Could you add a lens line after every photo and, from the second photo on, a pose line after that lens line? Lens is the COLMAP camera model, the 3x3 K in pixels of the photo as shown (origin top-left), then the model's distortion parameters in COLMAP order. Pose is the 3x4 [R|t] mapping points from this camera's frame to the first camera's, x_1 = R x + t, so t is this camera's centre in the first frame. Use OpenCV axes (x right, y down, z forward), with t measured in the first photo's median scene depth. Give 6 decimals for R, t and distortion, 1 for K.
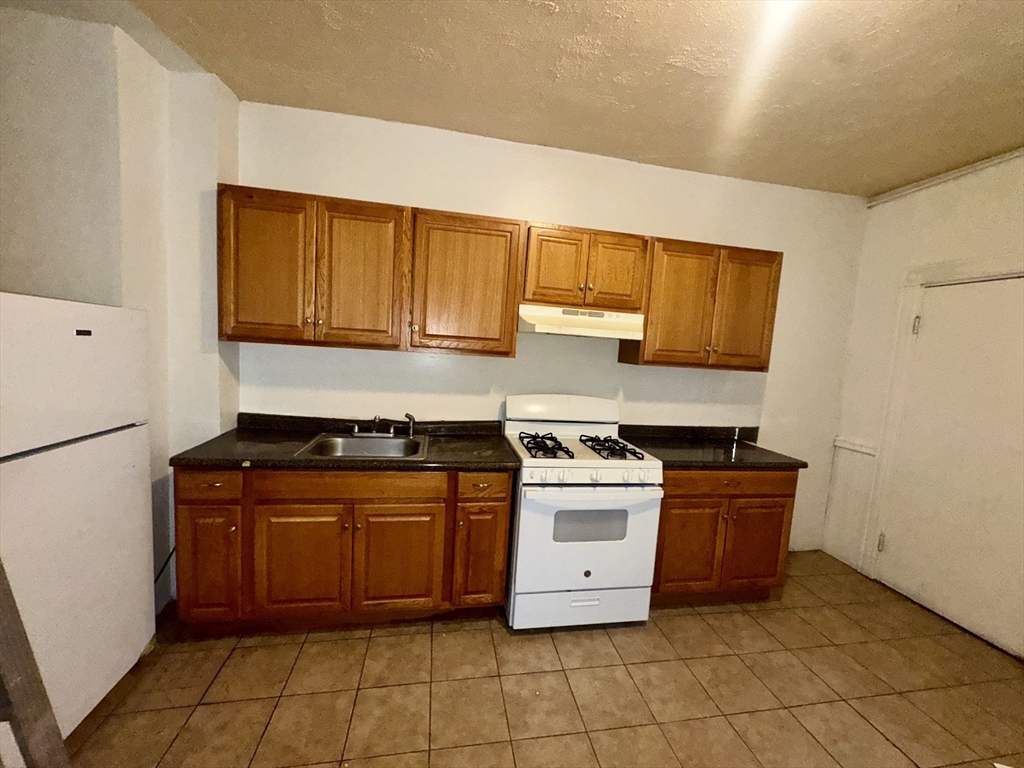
lens RADIAL K [[410.5, 0, 512.0], [0, 410.5, 384.0], [0, 0, 1]] dist [-0.001903, 0.000124]
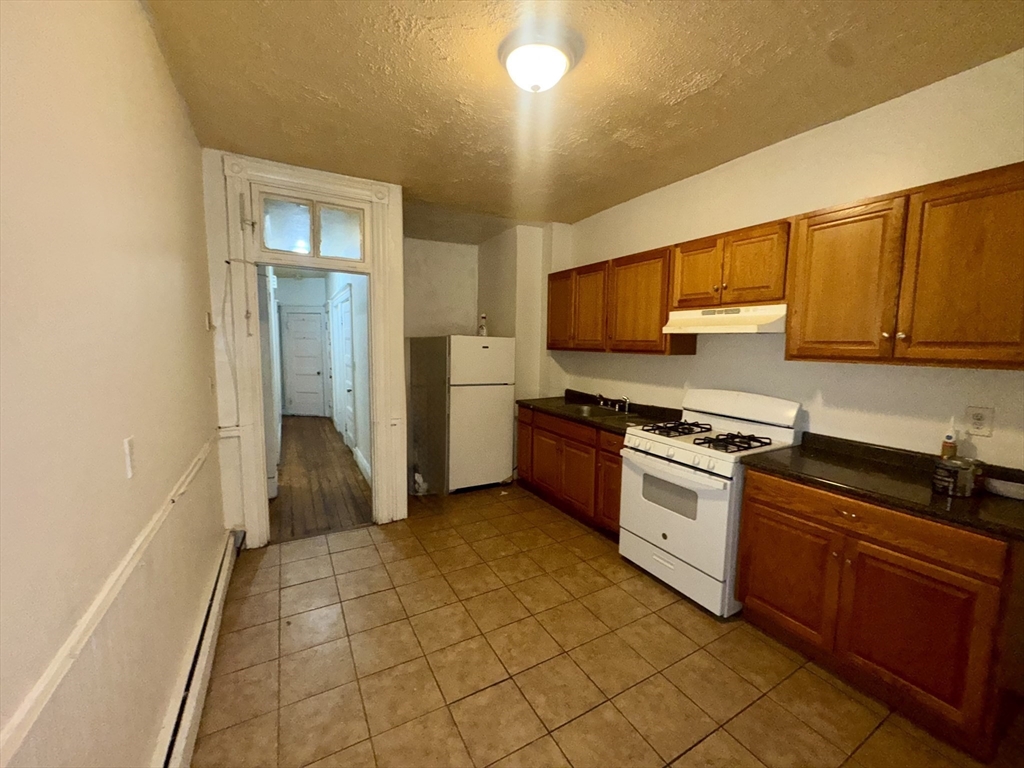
lens RADIAL K [[410.5, 0, 512.0], [0, 410.5, 384.0], [0, 0, 1]] dist [-0.001903, 0.000124]
pose [[0.320452, 0.037277, -0.946531, 1.079963], [-0.085852, 0.996256, 0.010170, 0.052970], [0.943366, 0.078003, 0.322453, 0.170853]]
